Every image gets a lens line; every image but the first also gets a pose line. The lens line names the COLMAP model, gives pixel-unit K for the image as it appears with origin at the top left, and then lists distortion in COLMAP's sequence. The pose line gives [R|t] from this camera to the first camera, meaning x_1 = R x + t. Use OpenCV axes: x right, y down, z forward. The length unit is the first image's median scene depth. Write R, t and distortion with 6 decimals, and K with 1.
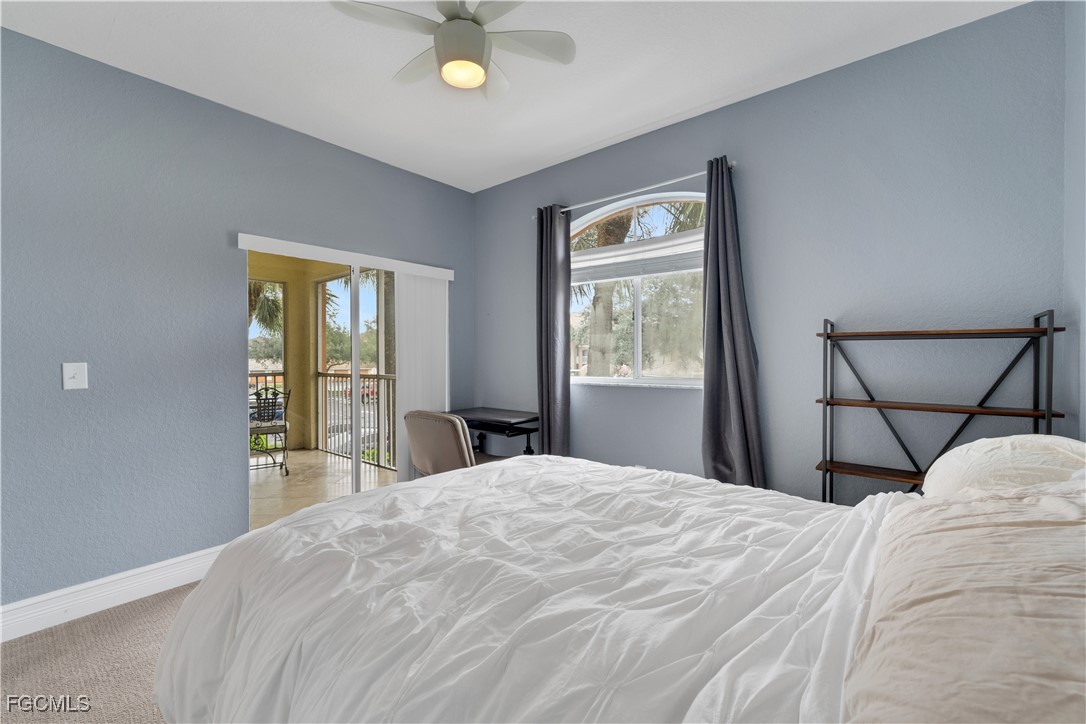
lens RADIAL K [[452.2, 0, 547.0], [0, 452.2, 362.0], [0, 0, 1]] dist [0.000319, -0.001303]
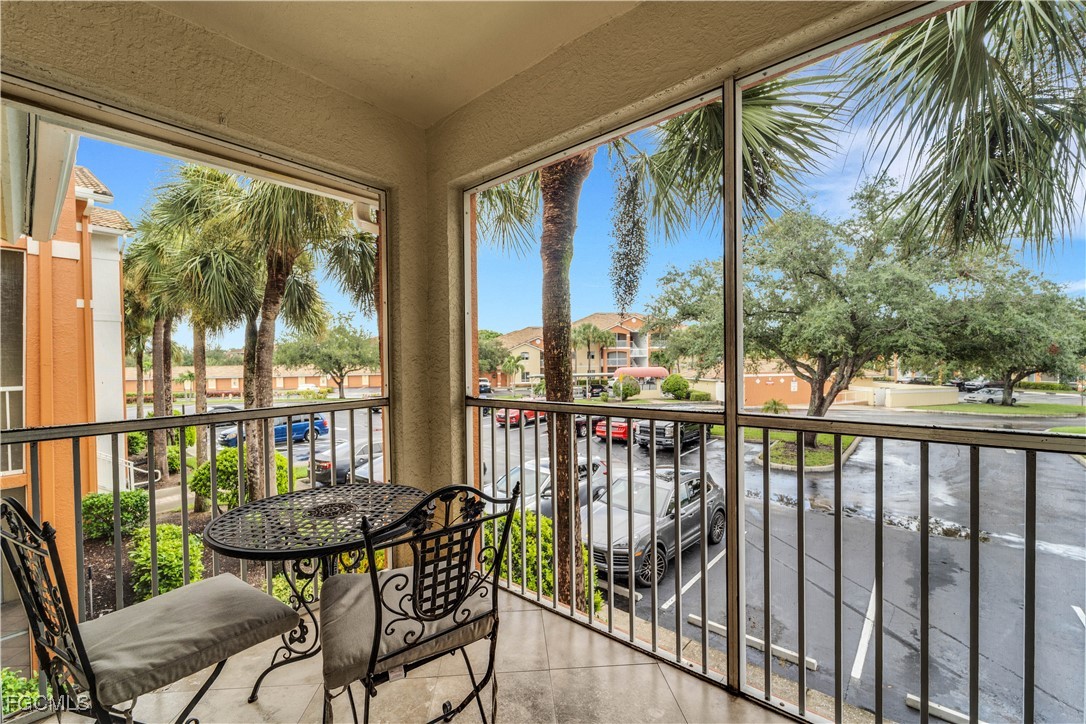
lens RADIAL K [[440.3, 0, 536.7], [0, 440.3, 370.5], [0, 0, 1]] dist [0.000305, -0.000423]
pose [[0.999744, -0.011814, -0.019289, -0.434910], [0.012058, 0.999848, 0.012615, -0.006344], [0.019137, -0.012844, 0.999734, 0.587788]]
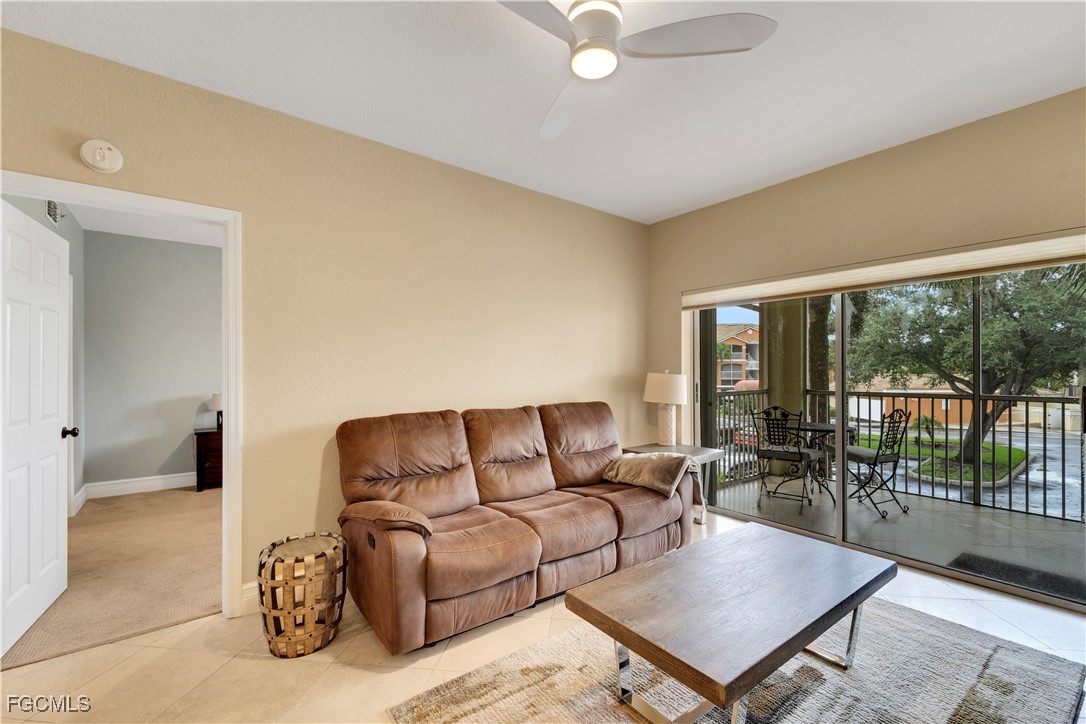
lens RADIAL K [[470.7, 0, 530.0], [0, 470.7, 371.5], [0, 0, 1]] dist [0.004976, 0.000115]
pose [[0.980501, 0.002844, -0.196492, -0.860978], [-0.004972, 0.999934, -0.010339, -0.000816], [0.196450, 0.011114, 0.980451, -0.006286]]
